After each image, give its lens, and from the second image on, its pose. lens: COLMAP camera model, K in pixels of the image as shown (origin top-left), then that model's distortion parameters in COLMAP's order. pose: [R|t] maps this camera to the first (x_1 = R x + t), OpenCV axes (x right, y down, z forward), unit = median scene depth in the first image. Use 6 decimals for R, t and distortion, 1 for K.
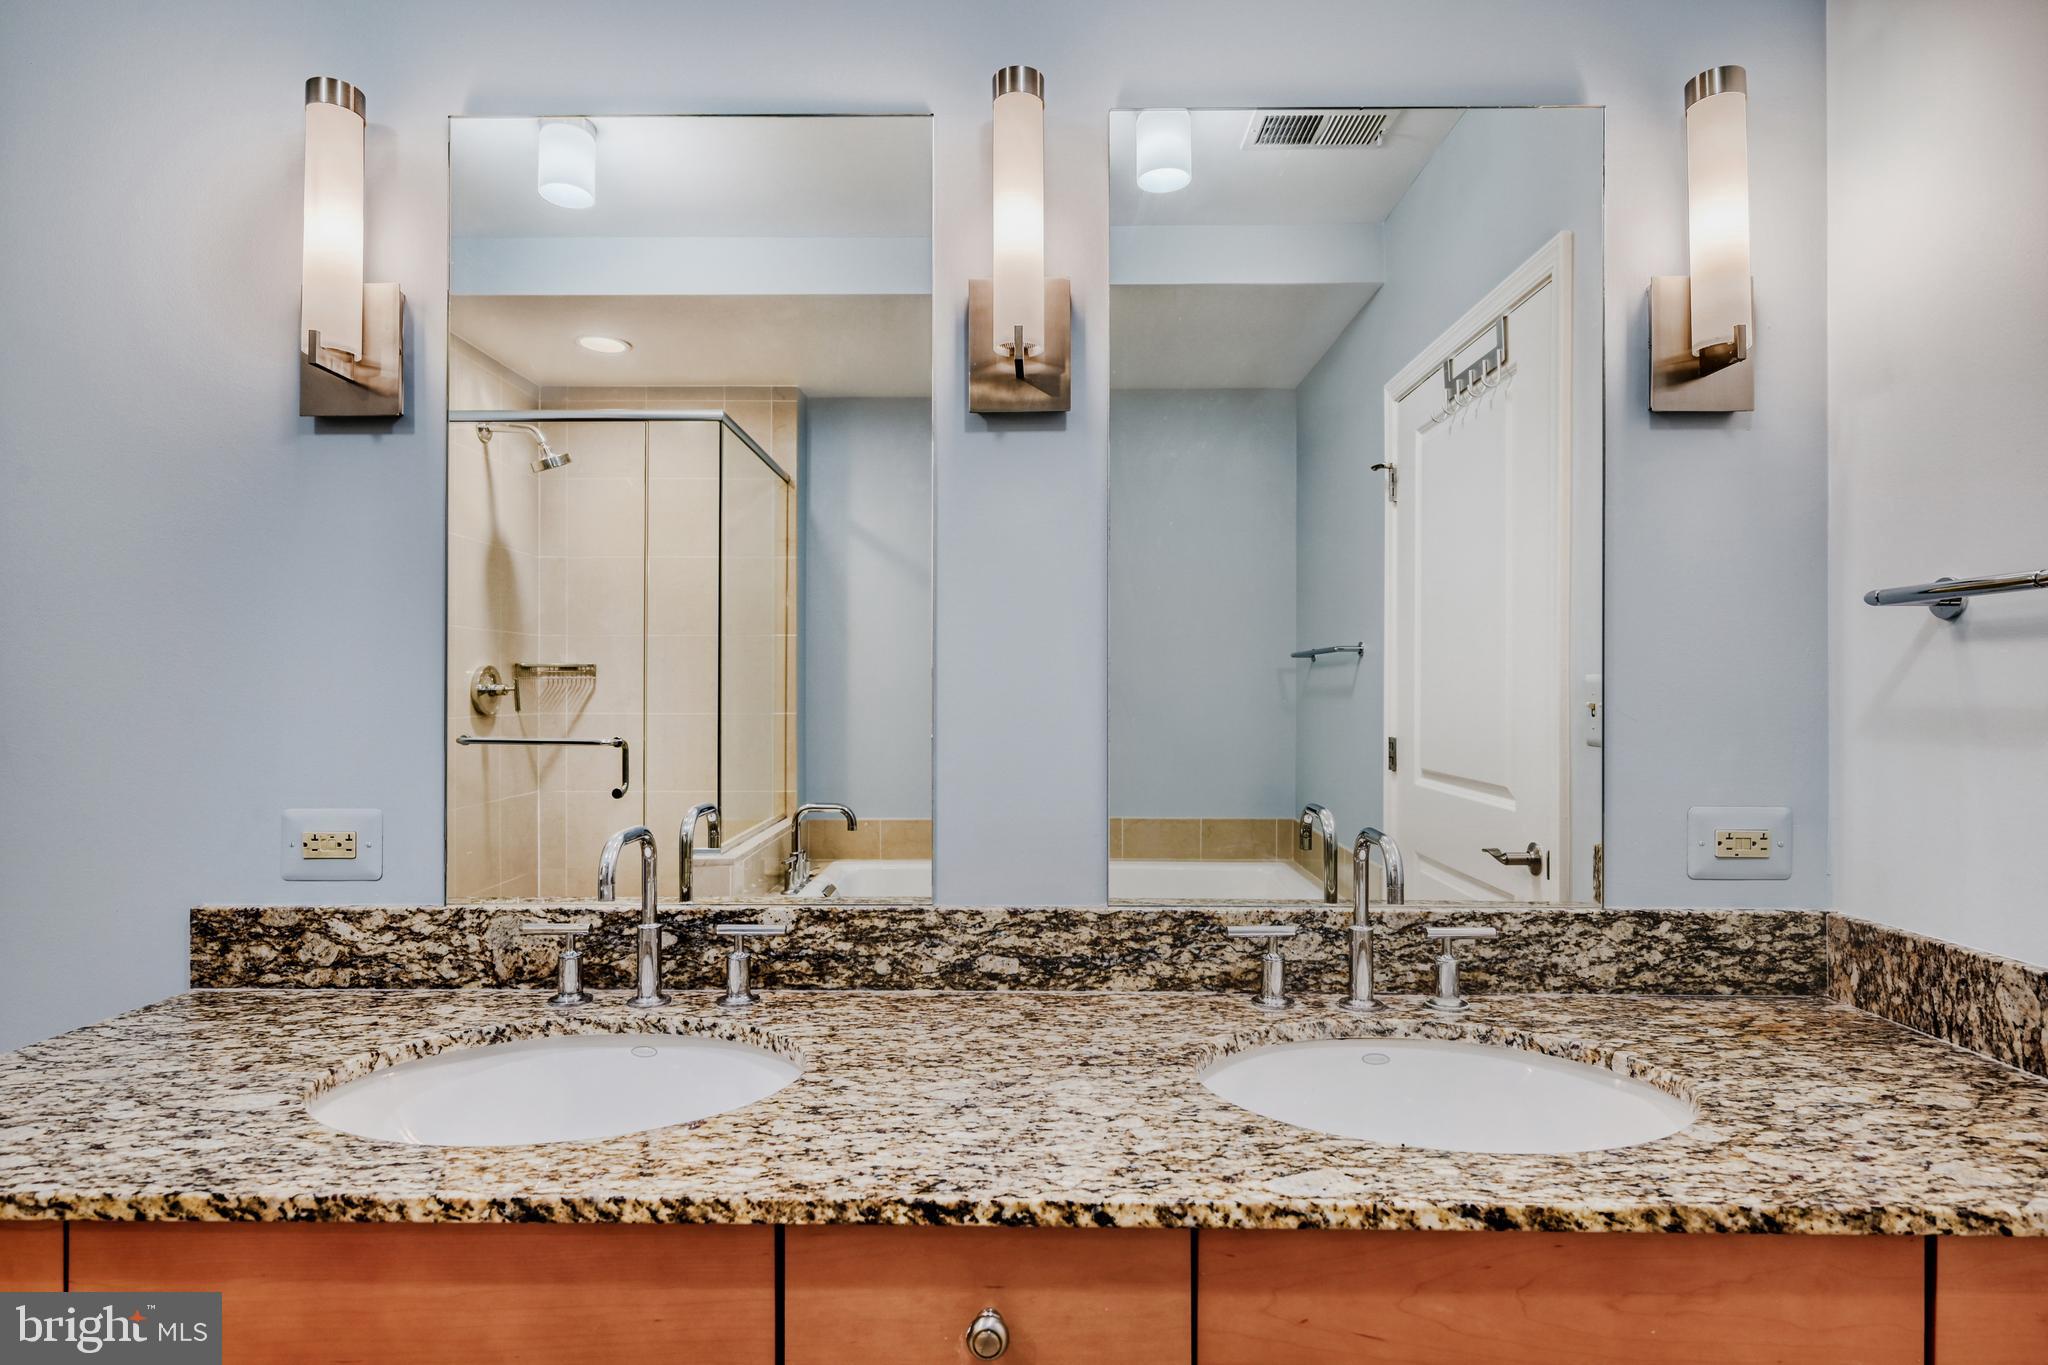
lens RADIAL K [[1090.2, 0, 1021.6], [0, 1090.2, 691.1], [0, 0, 1]] dist [-0.002017, 0.000351]
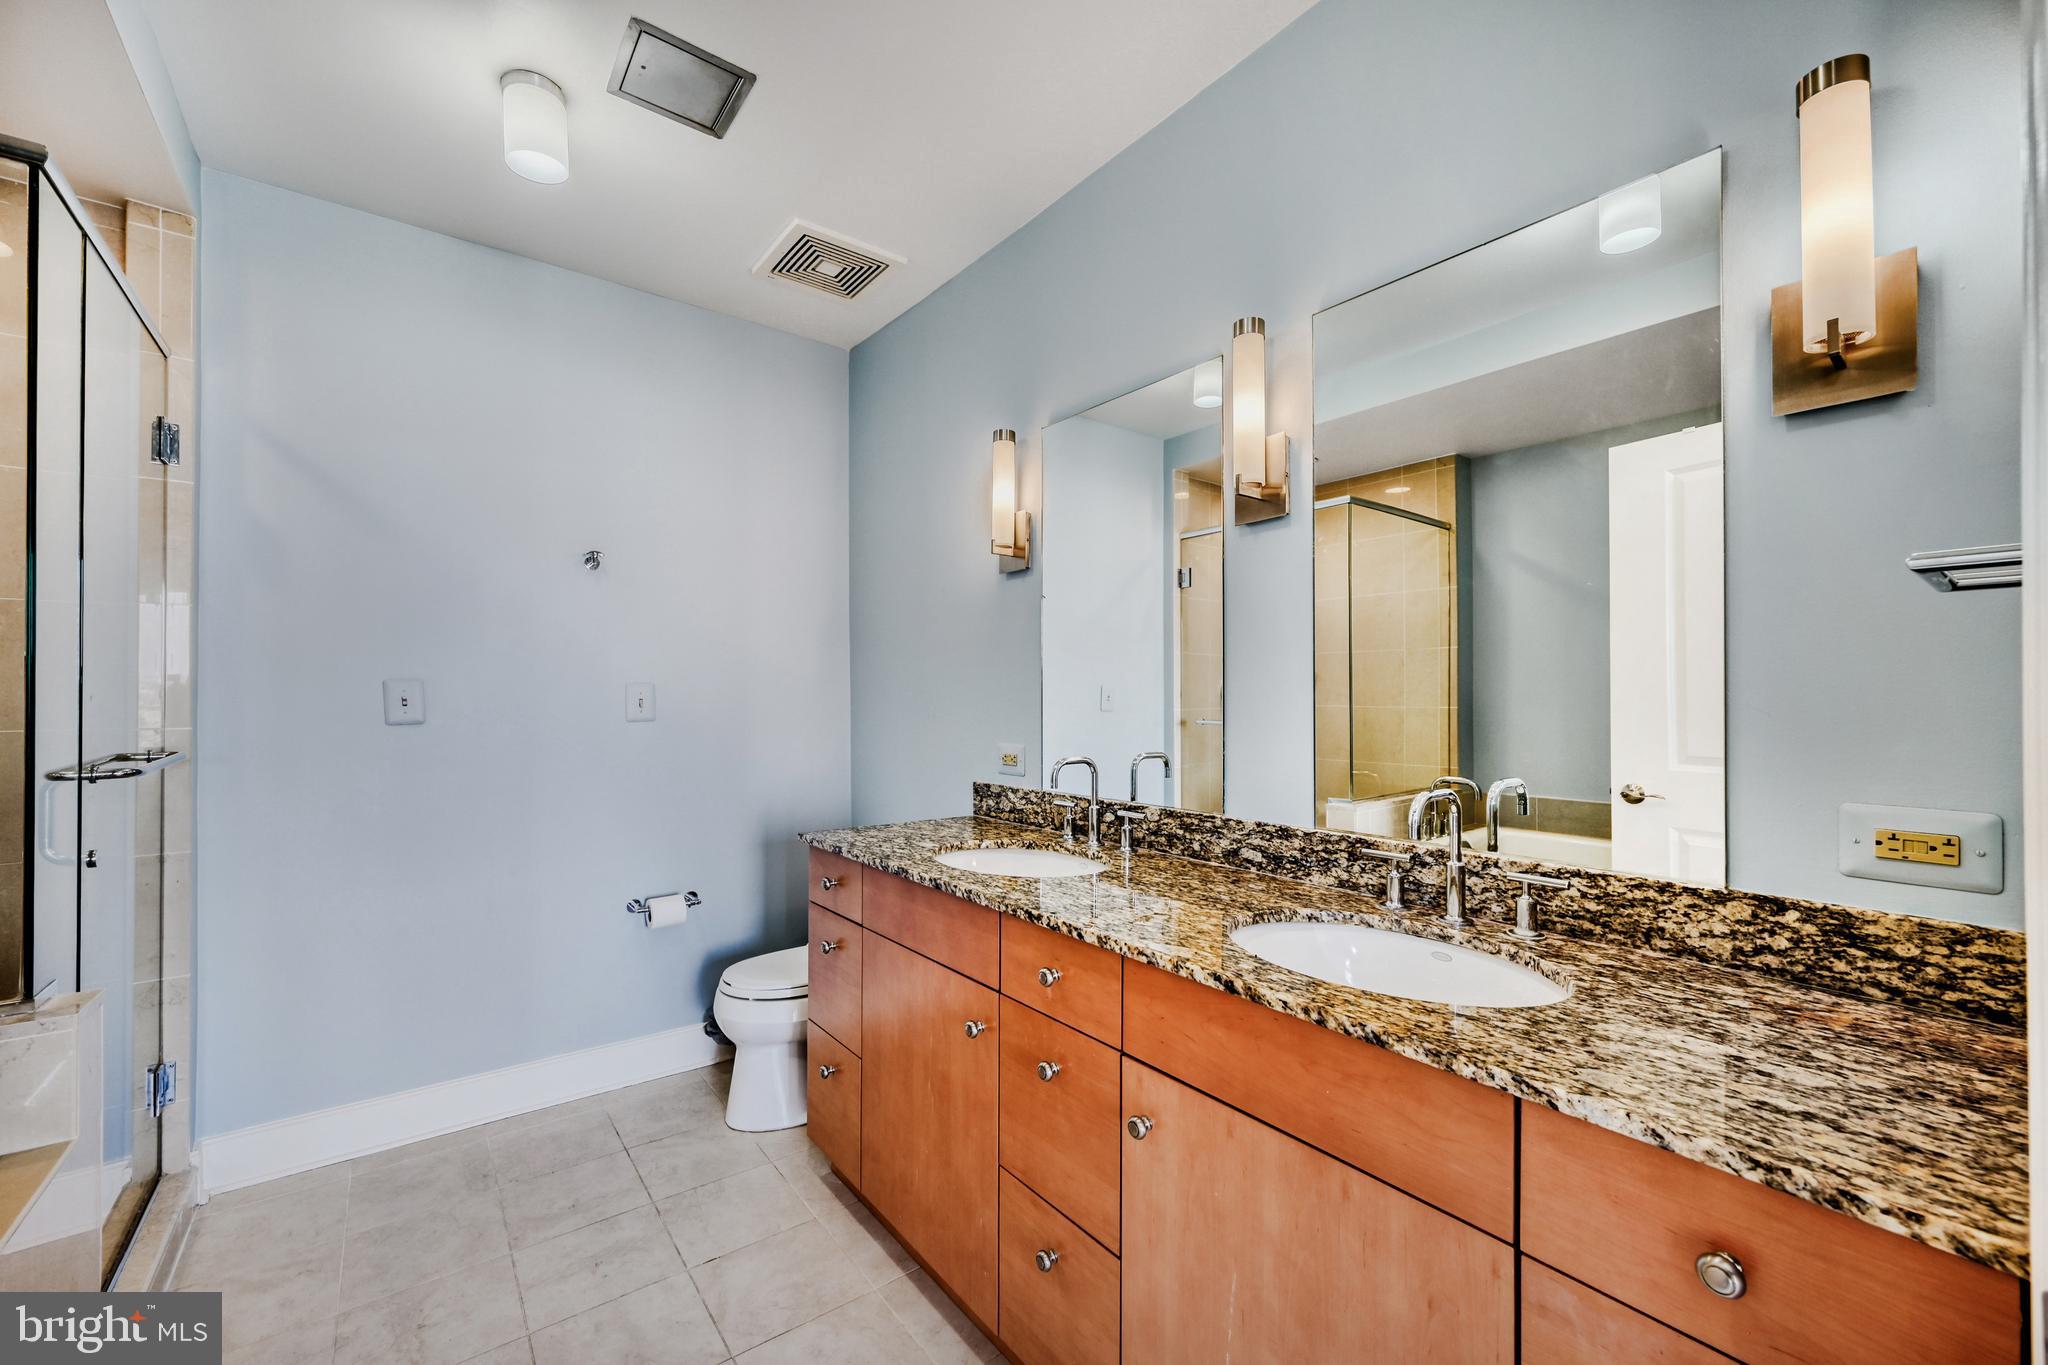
lens RADIAL K [[817.5, 0, 1023.2], [0, 817.5, 693.6], [0, 0, 1]] dist [-0.001635, 0.000839]
pose [[0.623096, -0.002495, -0.782142, 0.740456], [-0.001622, 0.999989, -0.004483, 0.011998], [0.782144, 0.004062, 0.623085, -0.047311]]
